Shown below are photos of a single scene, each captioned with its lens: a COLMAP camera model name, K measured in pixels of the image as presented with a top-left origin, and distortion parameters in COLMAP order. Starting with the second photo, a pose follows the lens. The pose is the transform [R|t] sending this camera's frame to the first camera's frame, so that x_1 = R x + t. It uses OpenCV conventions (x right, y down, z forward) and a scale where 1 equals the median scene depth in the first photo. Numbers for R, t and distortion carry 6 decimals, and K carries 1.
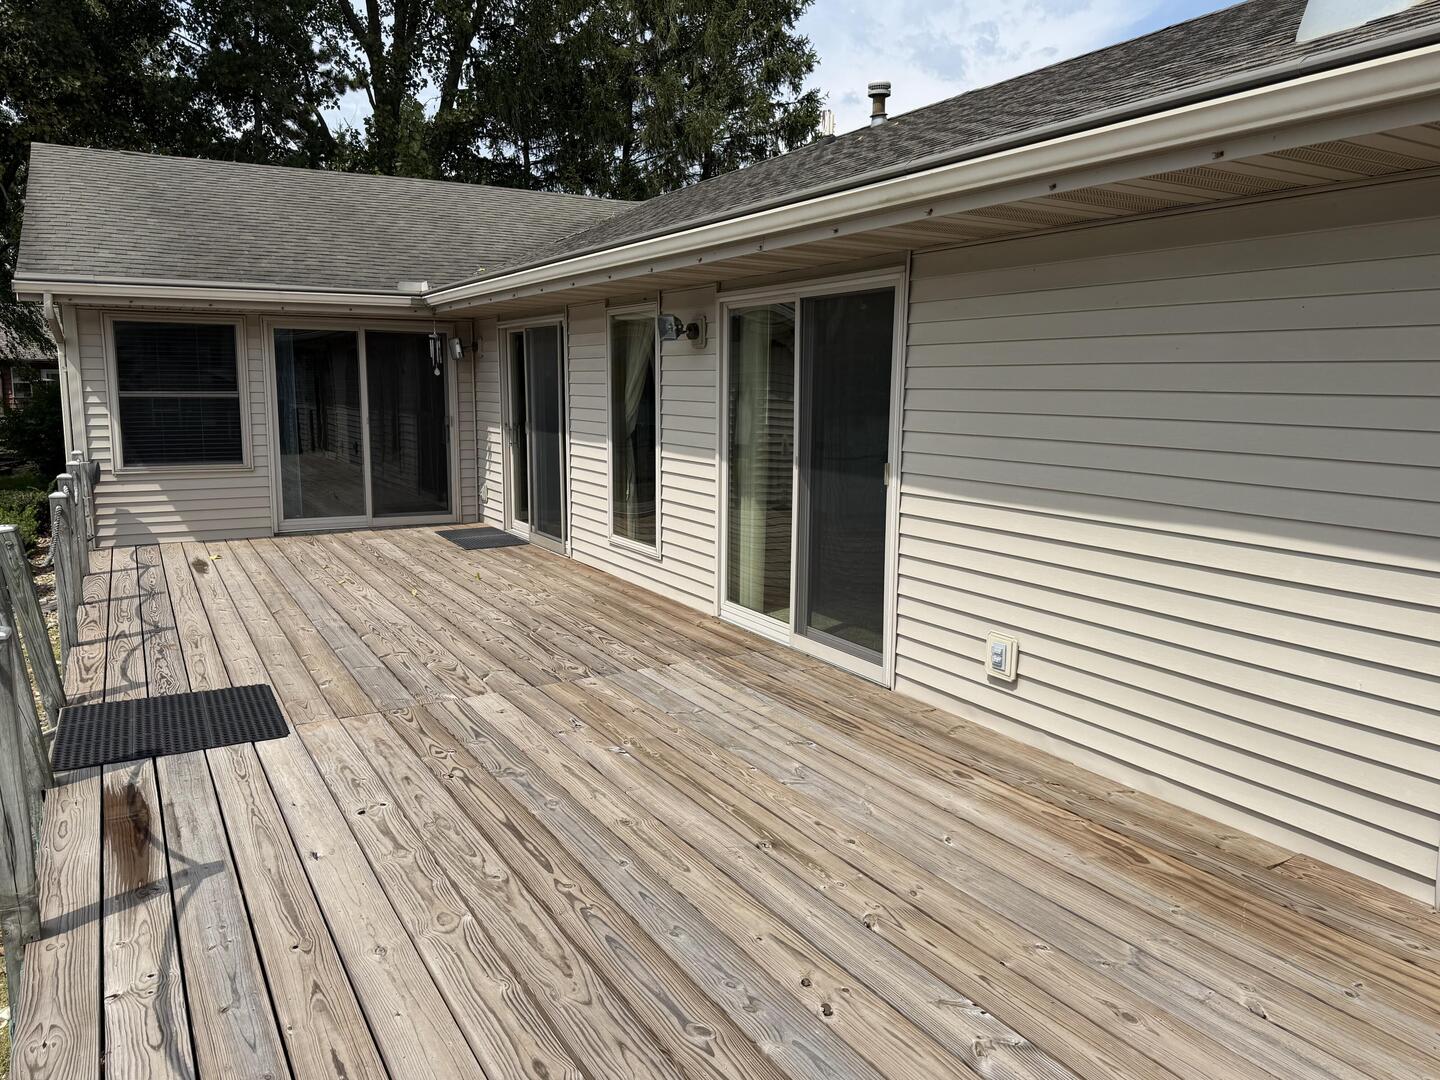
lens RADIAL K [[1037.8, 0, 720.0], [0, 1037.8, 540.0], [0, 0, 1]] dist [0.019465, -0.002201]
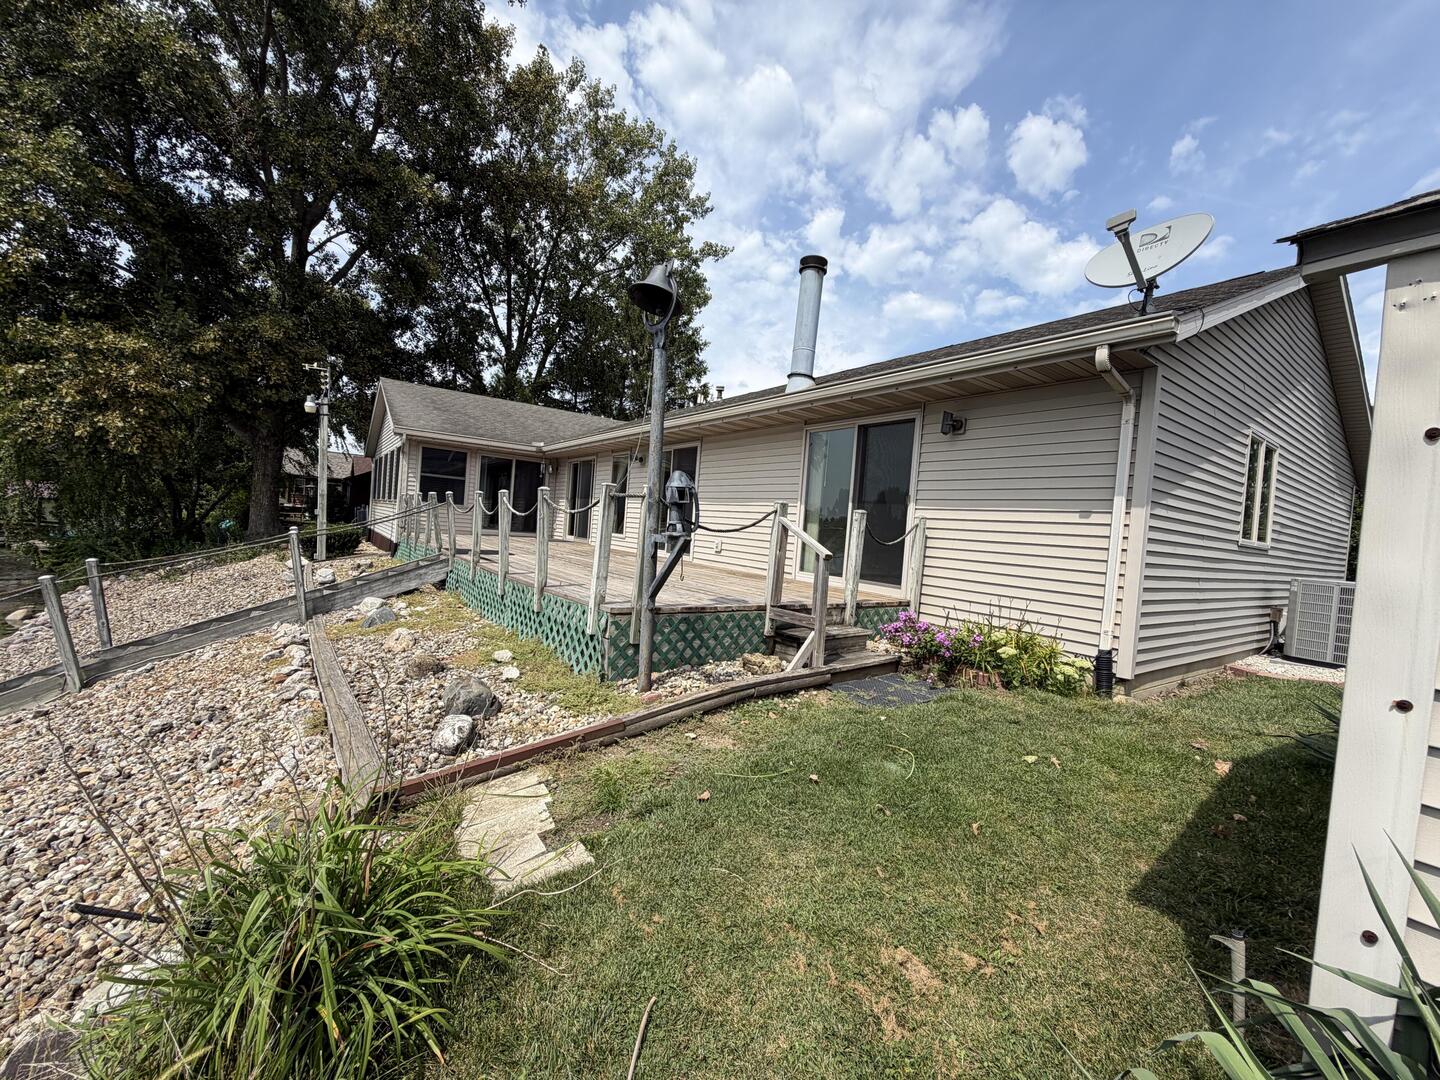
lens RADIAL K [[574.9, 0, 715.1], [0, 574.9, 540.6], [0, 0, 1]] dist [0.000482, -0.000039]
pose [[0.993173, 0.067748, 0.094960, 0.013786], [-0.055072, 0.989947, -0.130273, 0.072882], [-0.102831, 0.124154, 0.986920, -0.201292]]
